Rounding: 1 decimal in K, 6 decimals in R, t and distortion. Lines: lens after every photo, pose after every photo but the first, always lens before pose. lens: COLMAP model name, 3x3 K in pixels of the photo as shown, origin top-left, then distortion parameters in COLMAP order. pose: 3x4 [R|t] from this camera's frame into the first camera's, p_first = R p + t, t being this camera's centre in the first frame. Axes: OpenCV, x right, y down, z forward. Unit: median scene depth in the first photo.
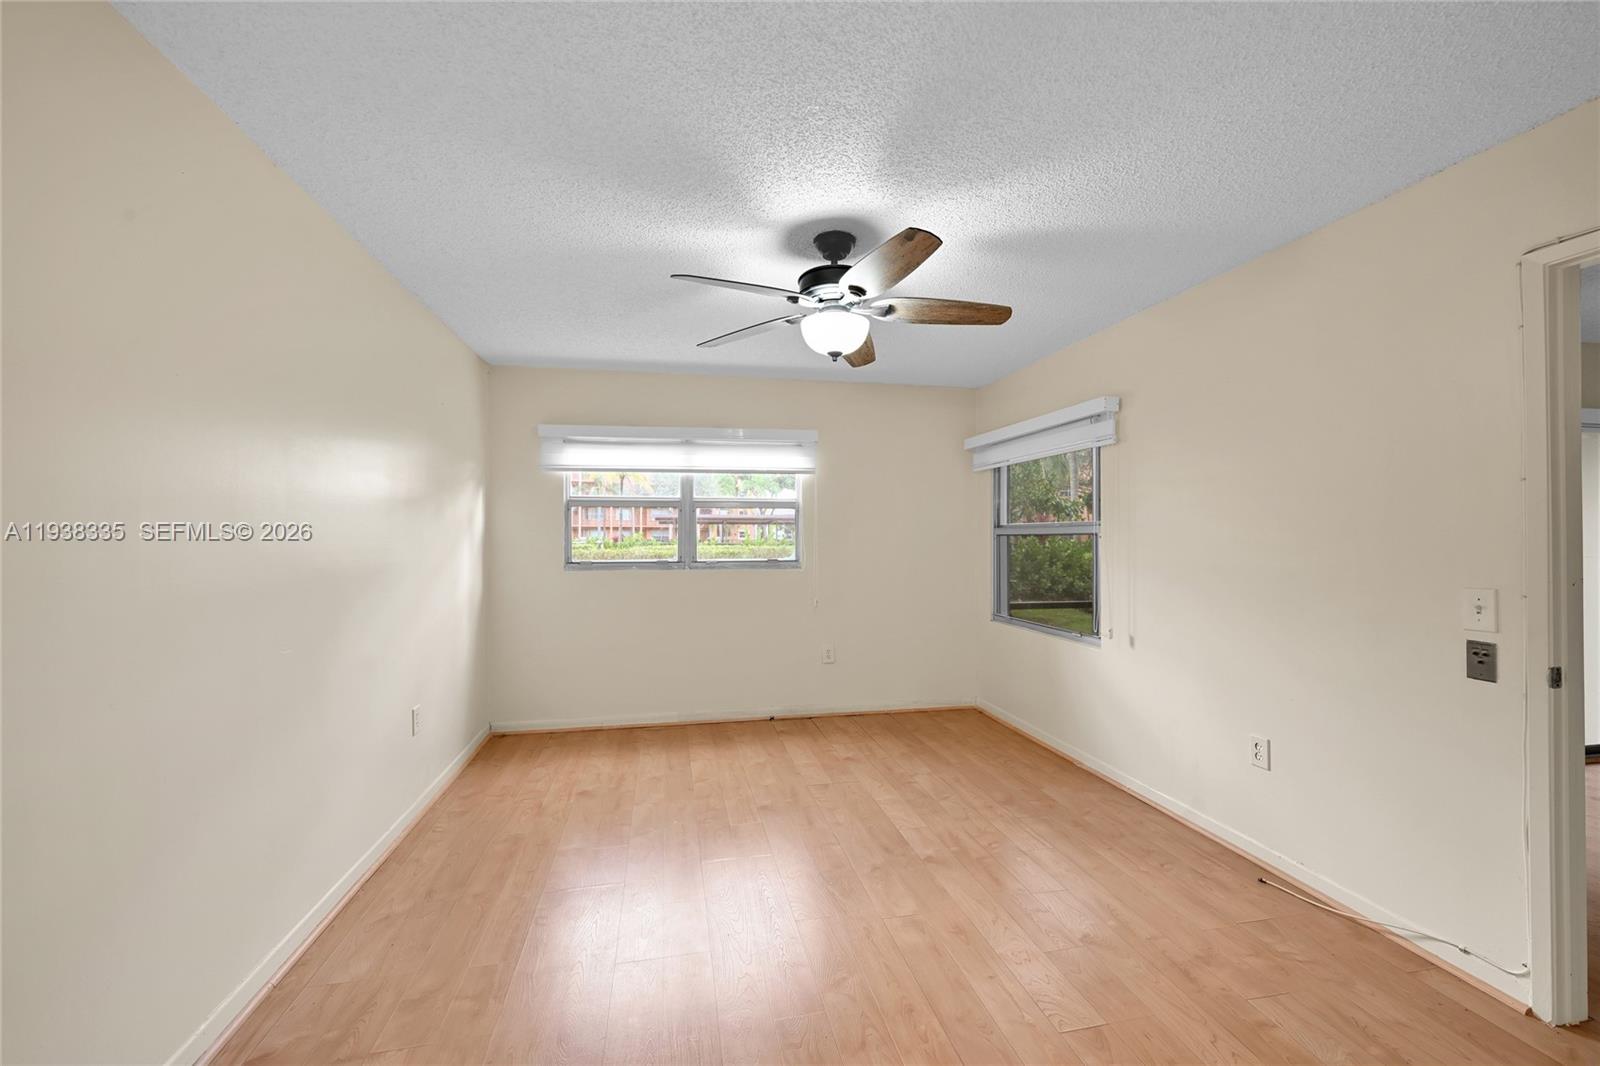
lens RADIAL K [[628.6, 0, 797.7], [0, 628.6, 534.5], [0, 0, 1]] dist [0.000154, 0.000013]
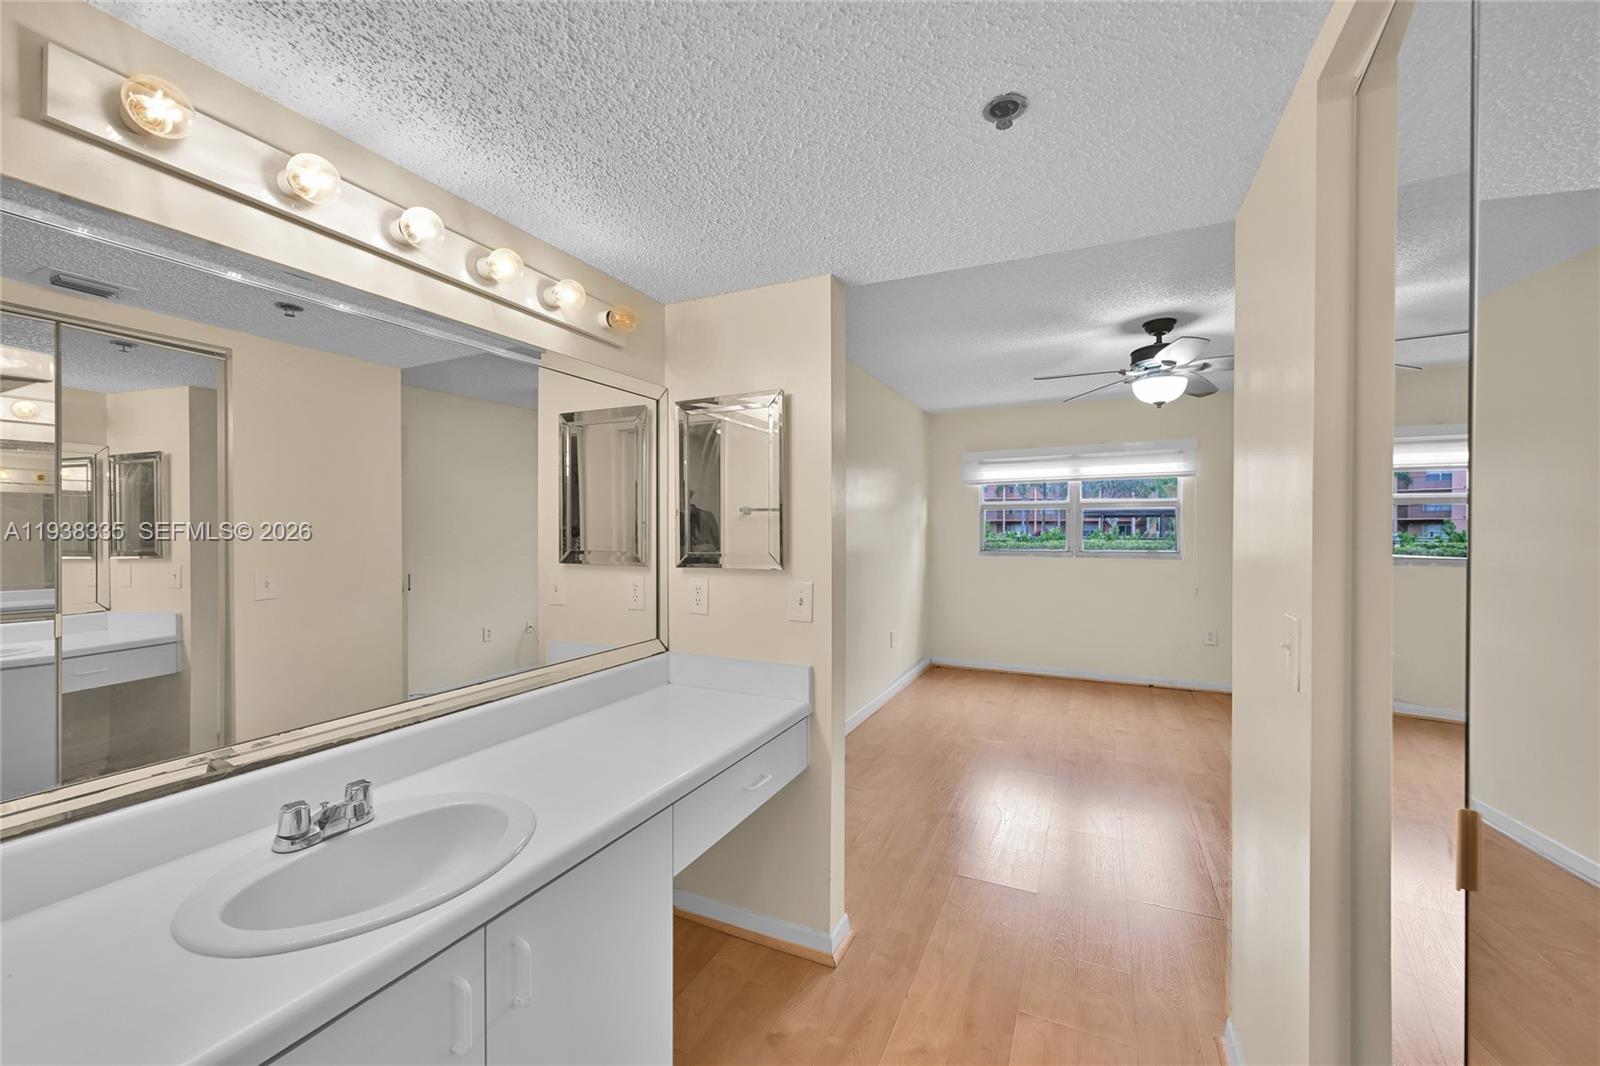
lens RADIAL K [[628.6, 0, 797.7], [0, 628.6, 534.5], [0, 0, 1]] dist [0.000154, 0.000013]
pose [[0.795069, 0.000748, -0.606519, 0.239872], [0.004661, 0.999962, 0.007344, -0.005167], [0.606501, -0.008666, 0.795035, -0.552010]]
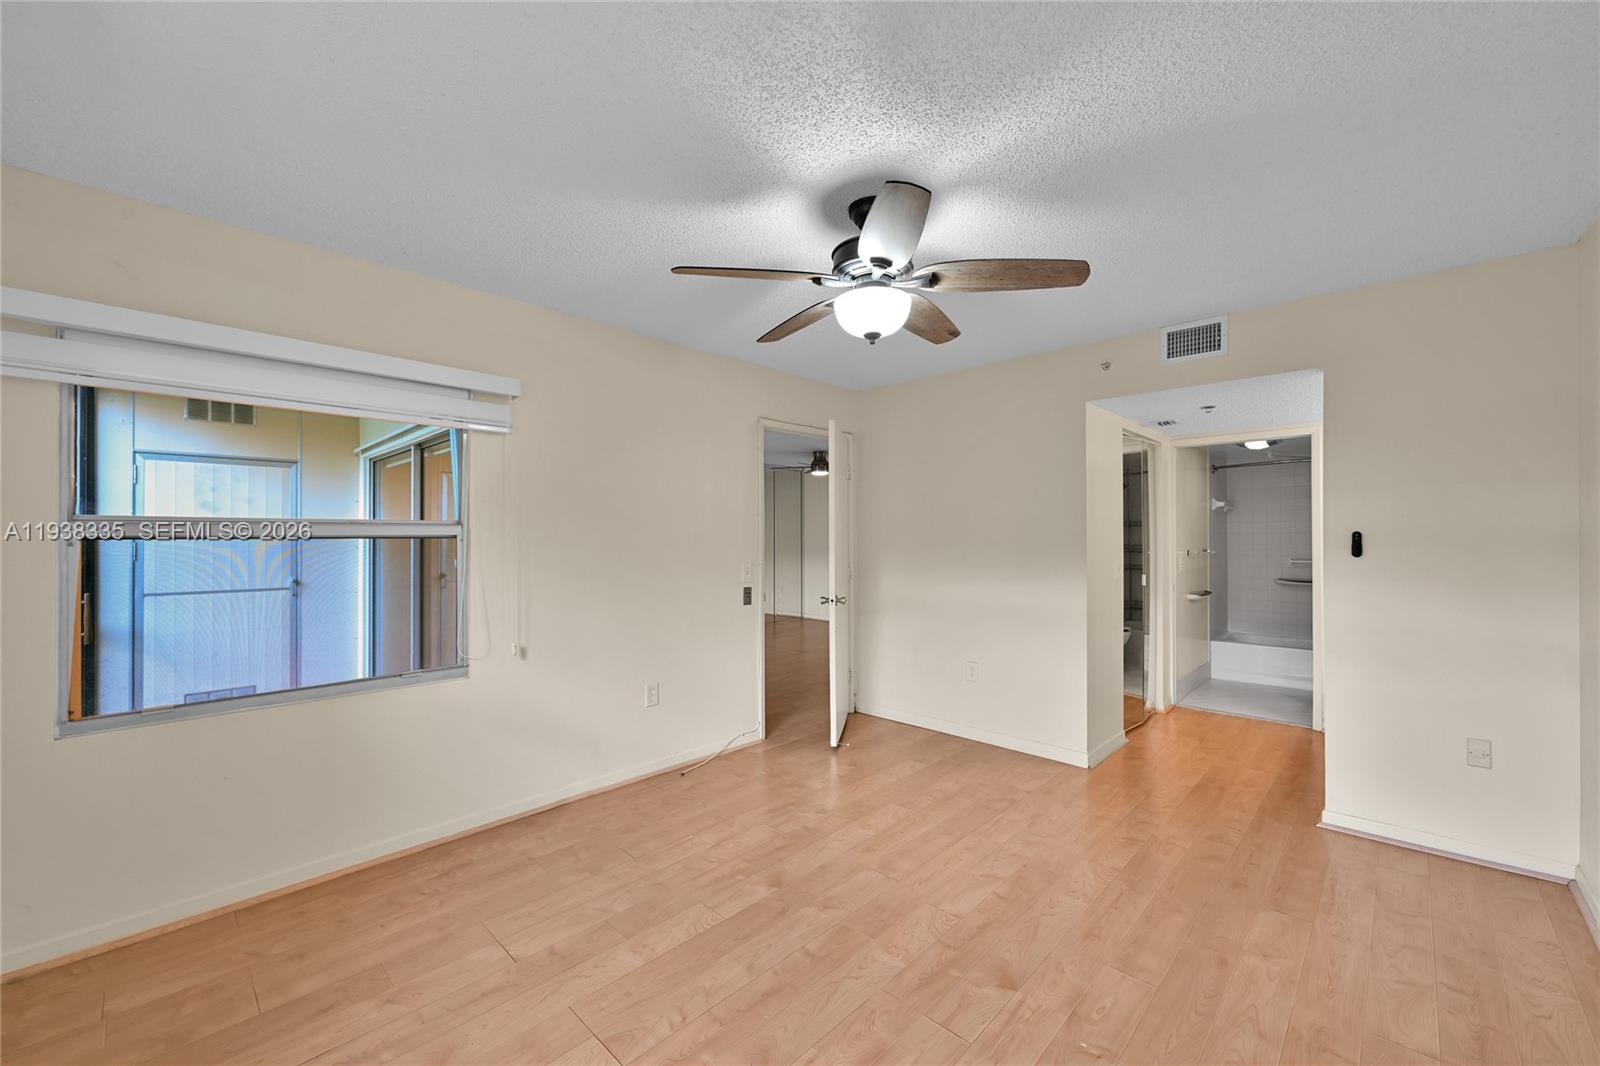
lens RADIAL K [[628.6, 0, 797.7], [0, 628.6, 534.5], [0, 0, 1]] dist [0.000154, 0.000013]
pose [[-0.560921, 0.004343, 0.827858, -0.465799], [-0.002457, 0.999973, -0.006911, 0.002116], [-0.827866, -0.005911, -0.560895, 1.195610]]
